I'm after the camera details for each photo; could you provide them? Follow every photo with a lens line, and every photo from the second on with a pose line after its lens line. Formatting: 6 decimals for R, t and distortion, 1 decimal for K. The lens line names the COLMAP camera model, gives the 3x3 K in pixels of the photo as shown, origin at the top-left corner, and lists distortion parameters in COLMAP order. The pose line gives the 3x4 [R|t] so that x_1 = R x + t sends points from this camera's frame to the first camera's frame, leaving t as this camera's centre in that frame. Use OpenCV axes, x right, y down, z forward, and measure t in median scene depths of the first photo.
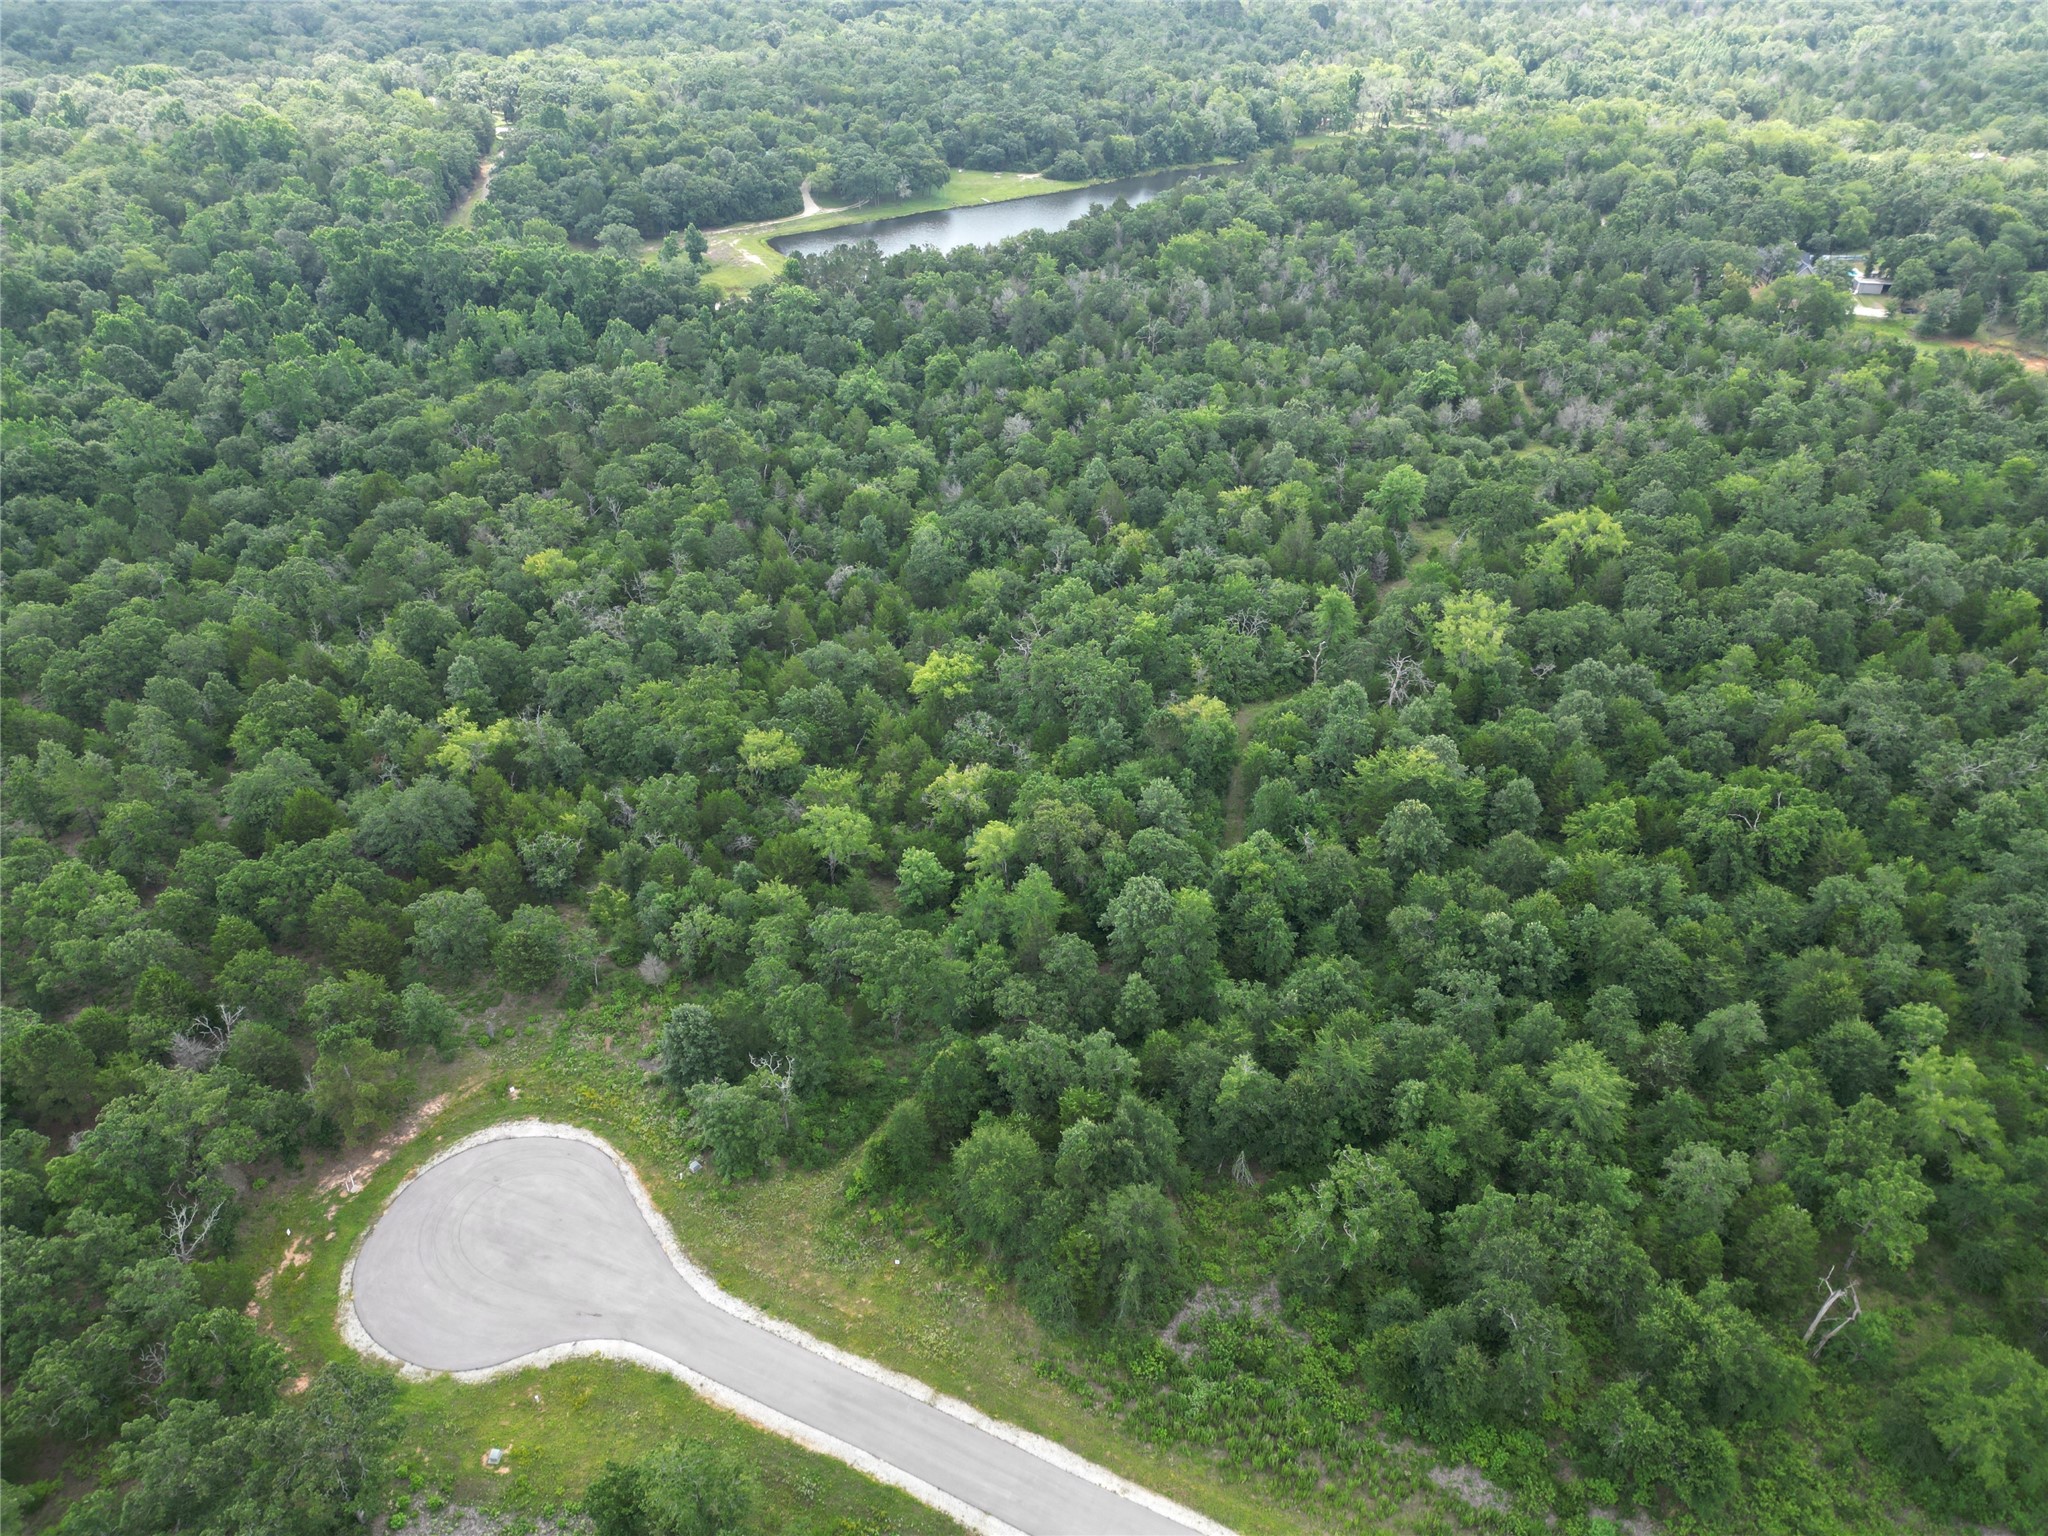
lens RADIAL K [[1428.9, 0, 1023.7], [0, 1428.9, 761.9], [0, 0, 1]] dist [0.070431, -0.067970]
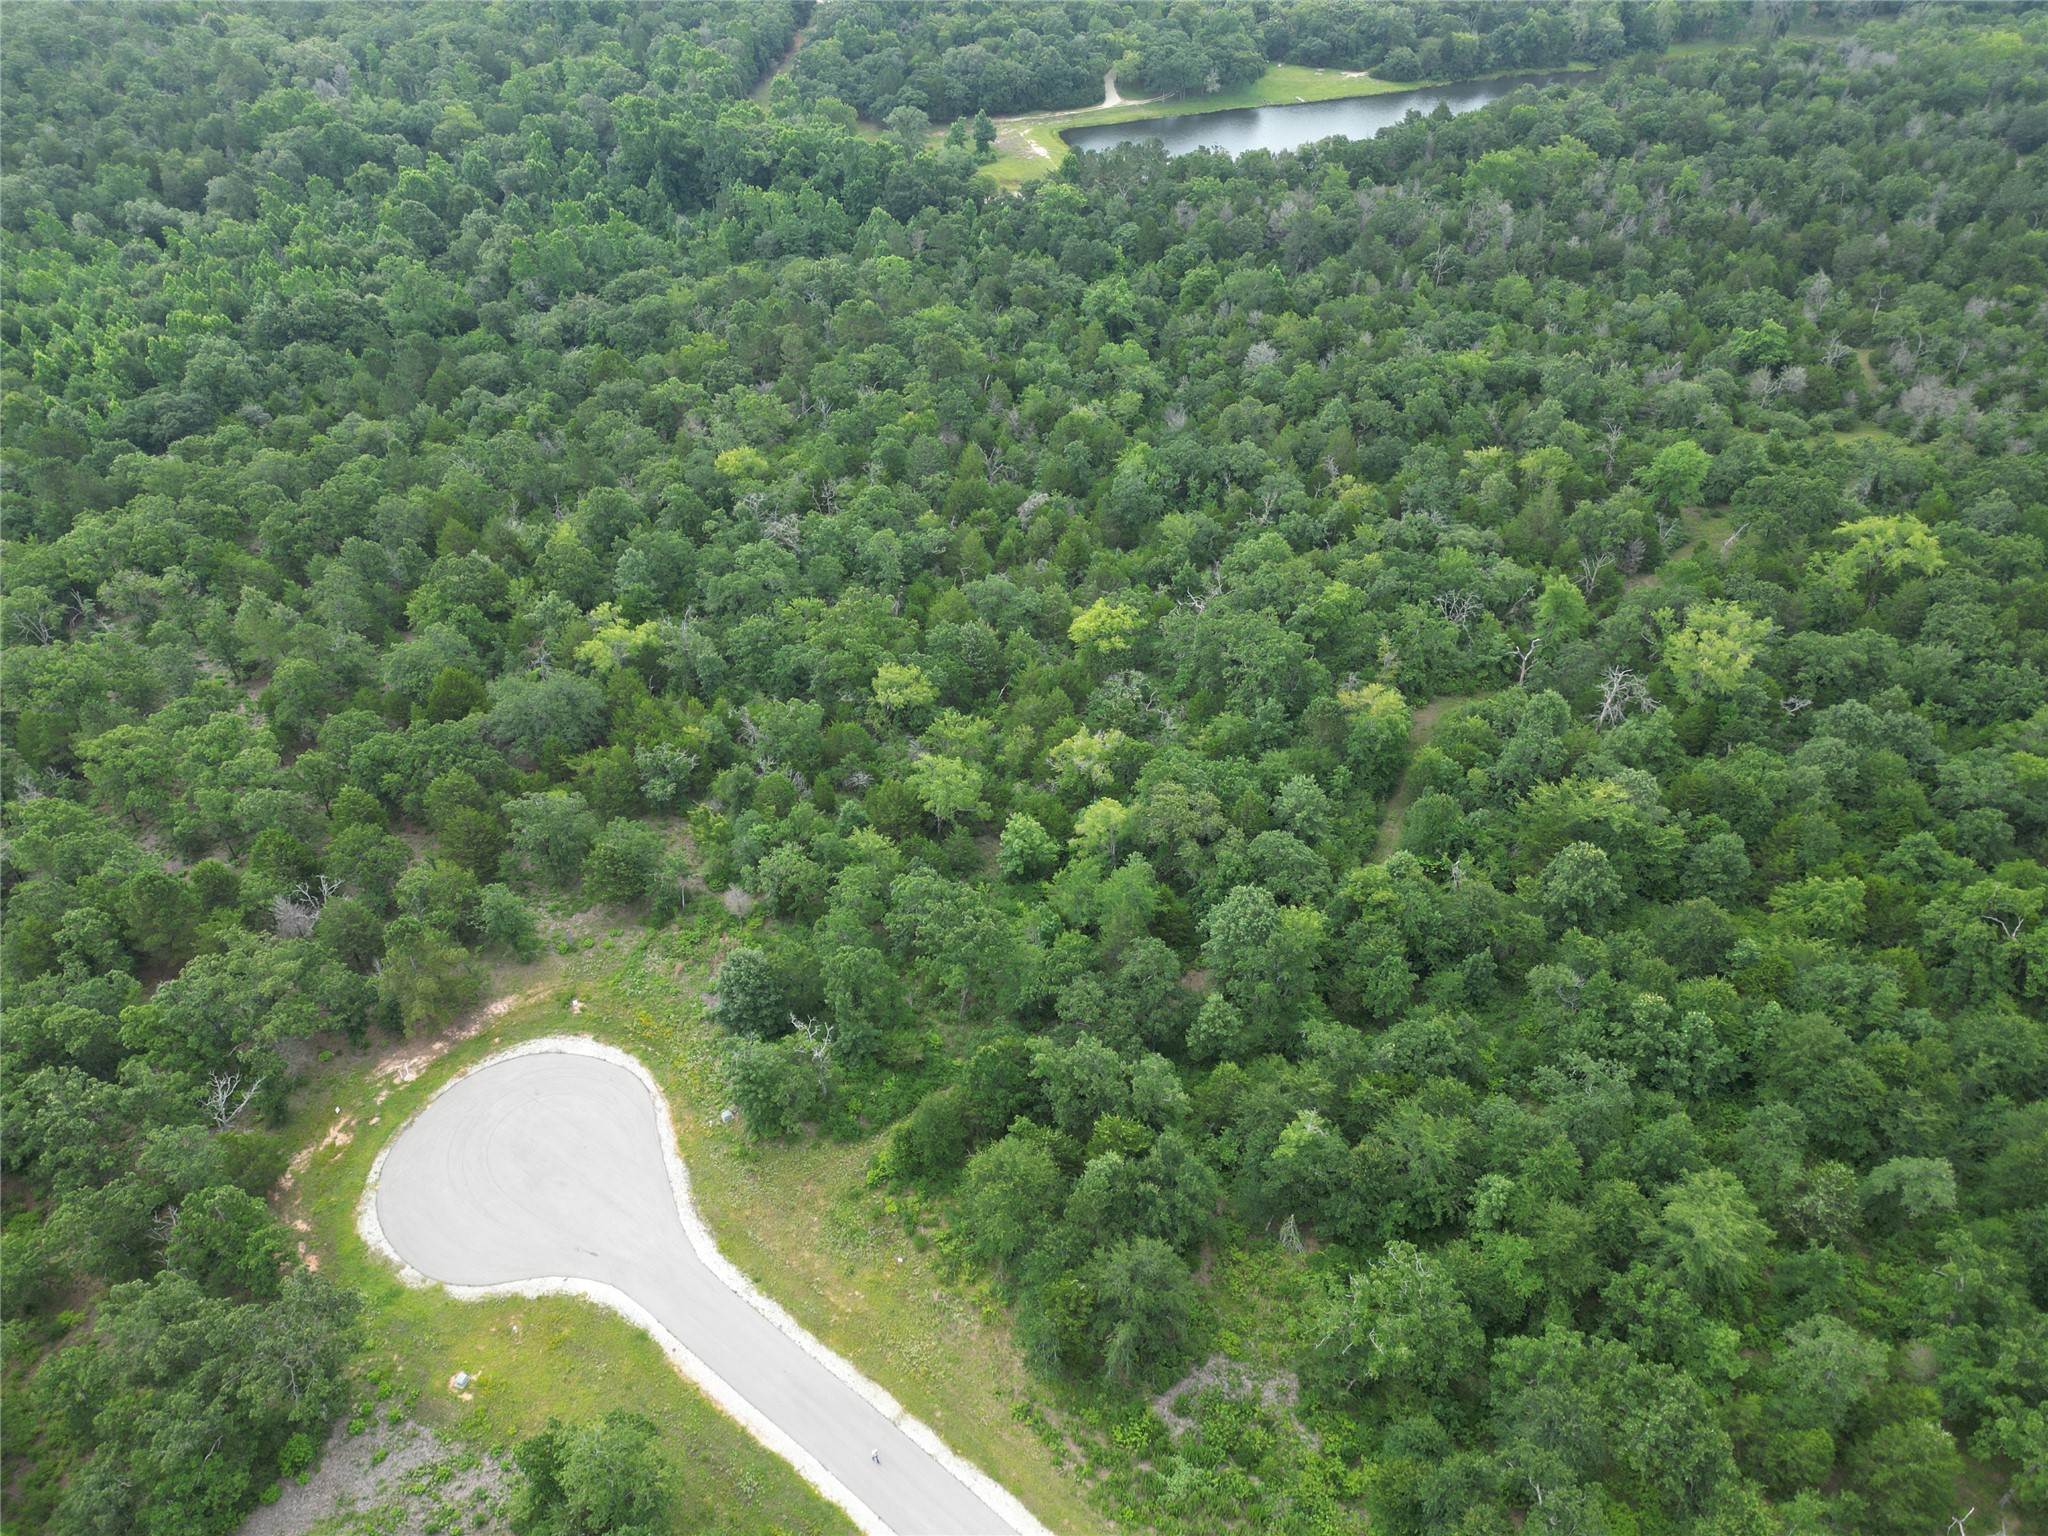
lens RADIAL K [[1428.9, 0, 1023.7], [0, 1428.9, 761.9], [0, 0, 1]] dist [0.070431, -0.067970]
pose [[0.973267, 0.138941, -0.182884, 0.096503], [-0.126715, 0.988948, 0.076978, -0.048449], [0.191559, -0.051746, 0.980116, 0.084630]]
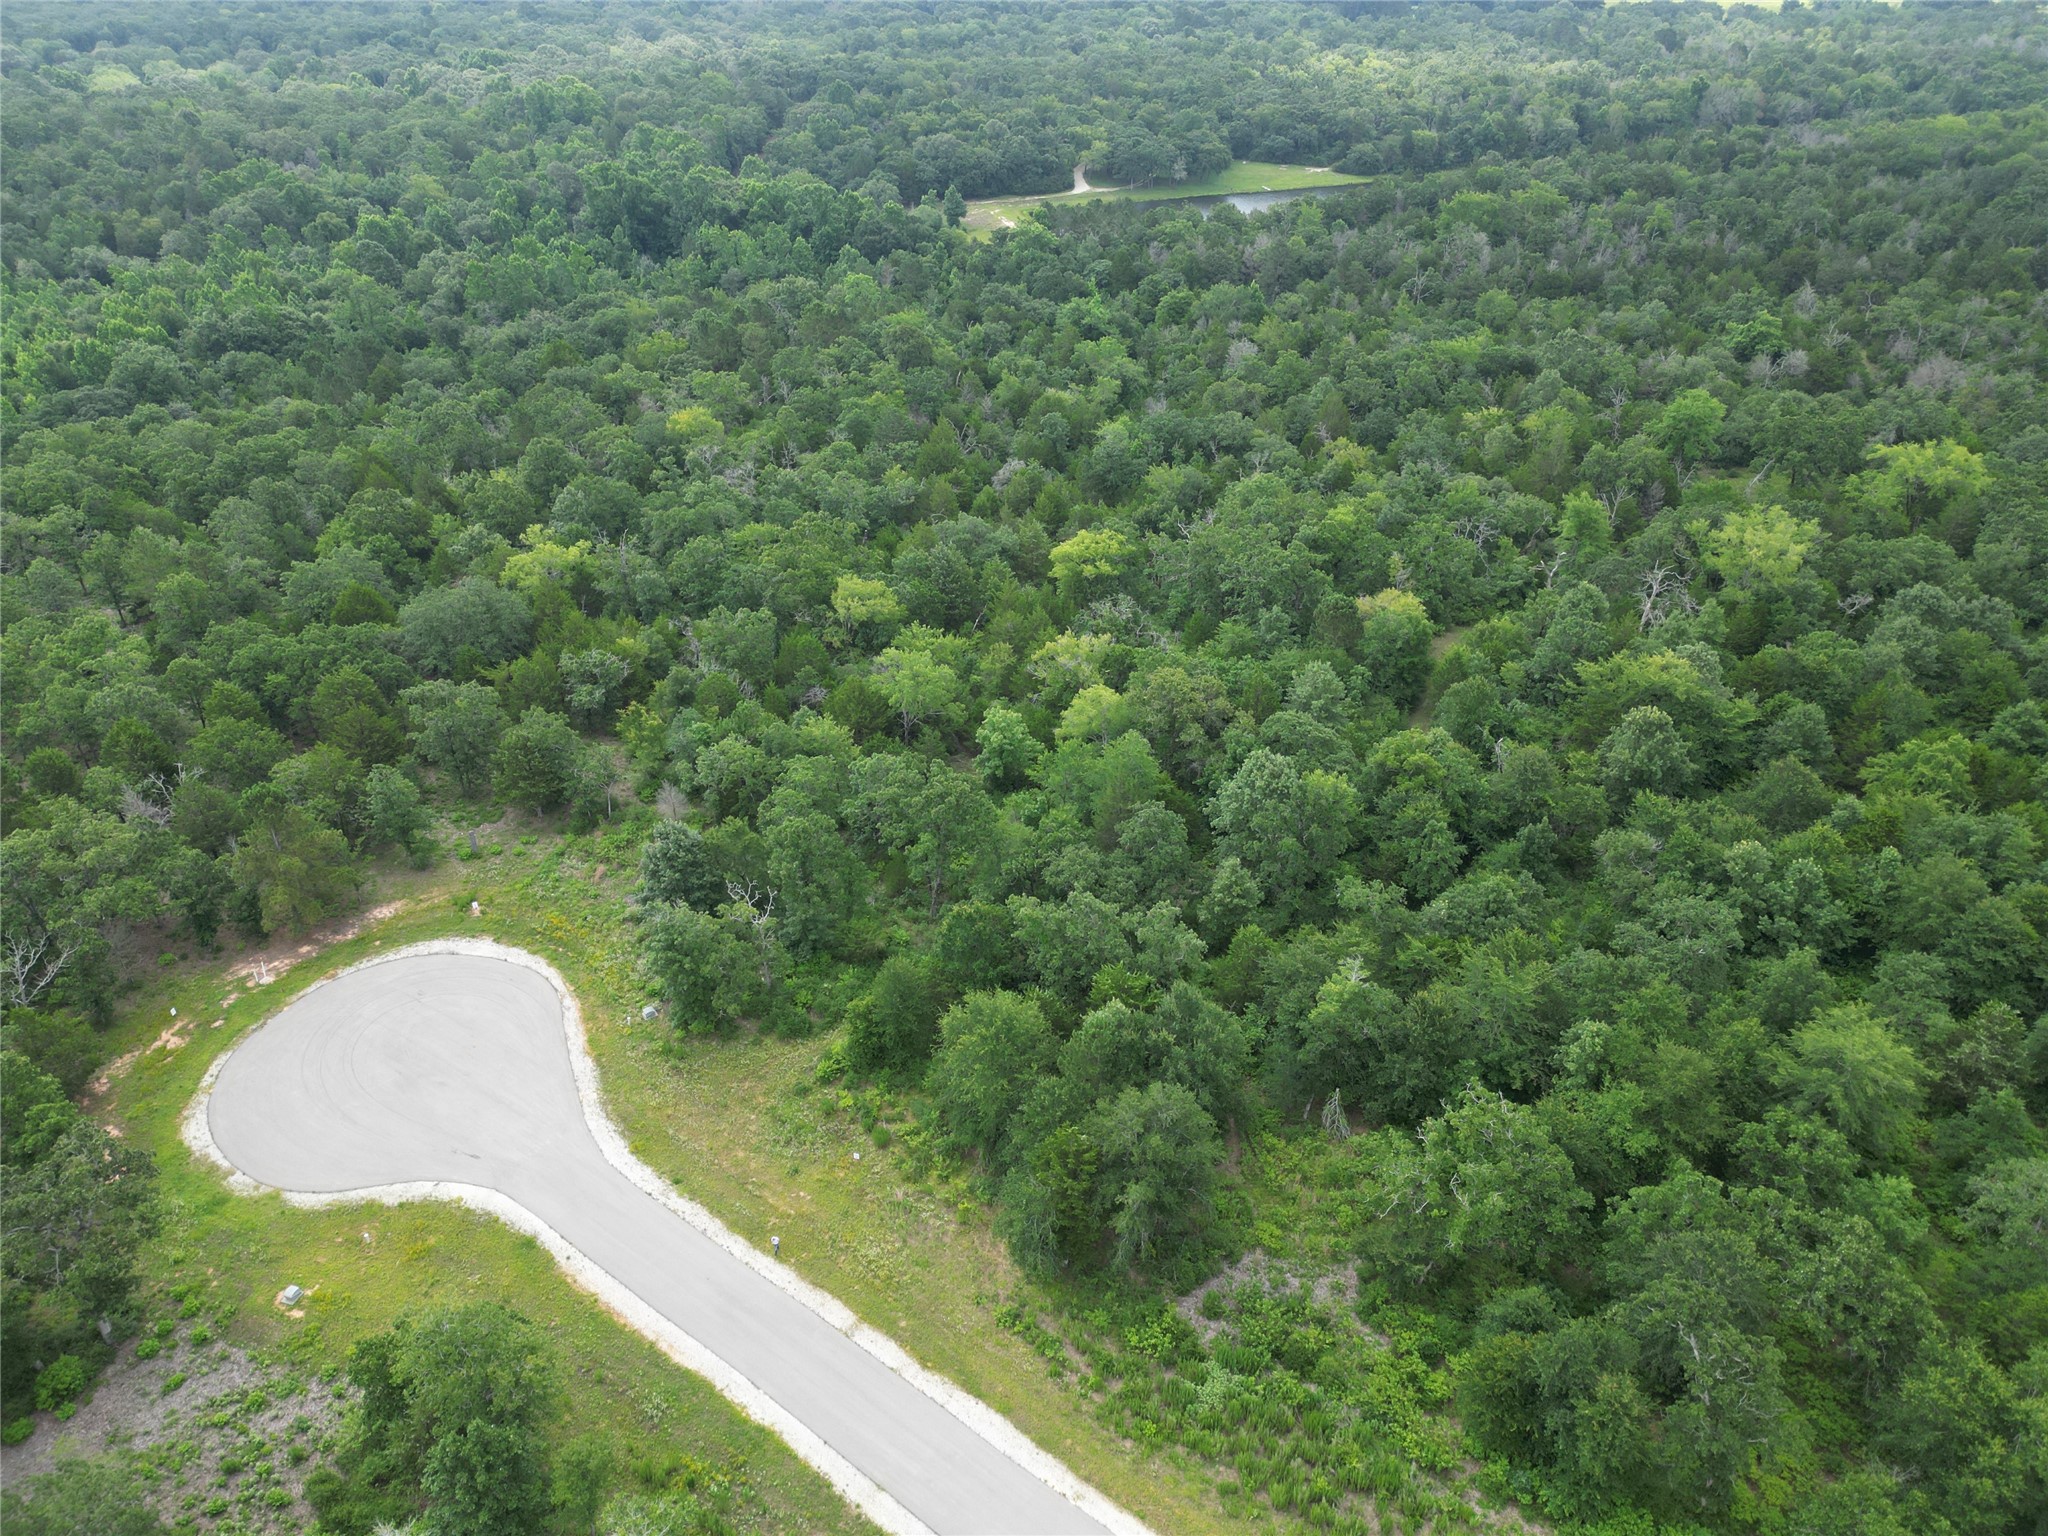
lens RADIAL K [[1428.9, 0, 1023.7], [0, 1428.9, 761.9], [0, 0, 1]] dist [0.070431, -0.067970]
pose [[0.977774, 0.103497, -0.182335, 0.094934], [-0.112655, 0.992805, -0.040578, 0.129577], [0.176824, 0.060217, 0.982399, 0.204101]]
